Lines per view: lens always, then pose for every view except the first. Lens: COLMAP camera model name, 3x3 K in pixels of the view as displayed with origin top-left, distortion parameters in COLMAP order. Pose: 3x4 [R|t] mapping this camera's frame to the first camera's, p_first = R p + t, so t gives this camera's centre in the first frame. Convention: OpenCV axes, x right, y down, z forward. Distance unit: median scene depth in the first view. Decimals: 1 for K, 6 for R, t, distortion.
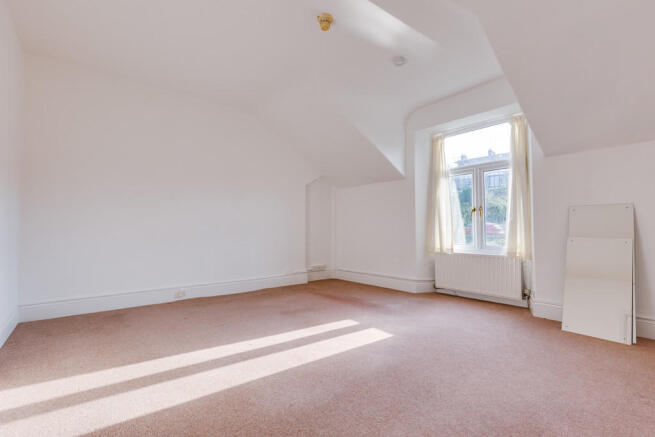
lens RADIAL K [[323.1, 0, 332.0], [0, 323.1, 218.6], [0, 0, 1]] dist [-0.001560, -0.000197]
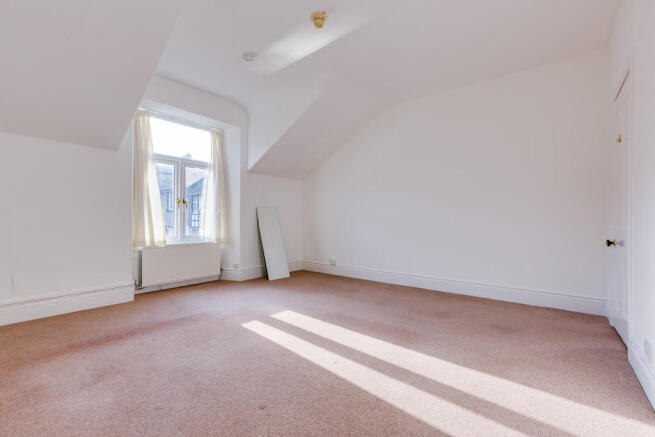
lens RADIAL K [[323.1, 0, 332.0], [0, 323.1, 218.6], [0, 0, 1]] dist [-0.001560, -0.000197]
pose [[-0.287098, 0.000740, 0.957901, -0.687364], [-0.044676, 0.998901, -0.014162, 0.020160], [-0.956859, -0.046861, -0.286749, 0.820704]]
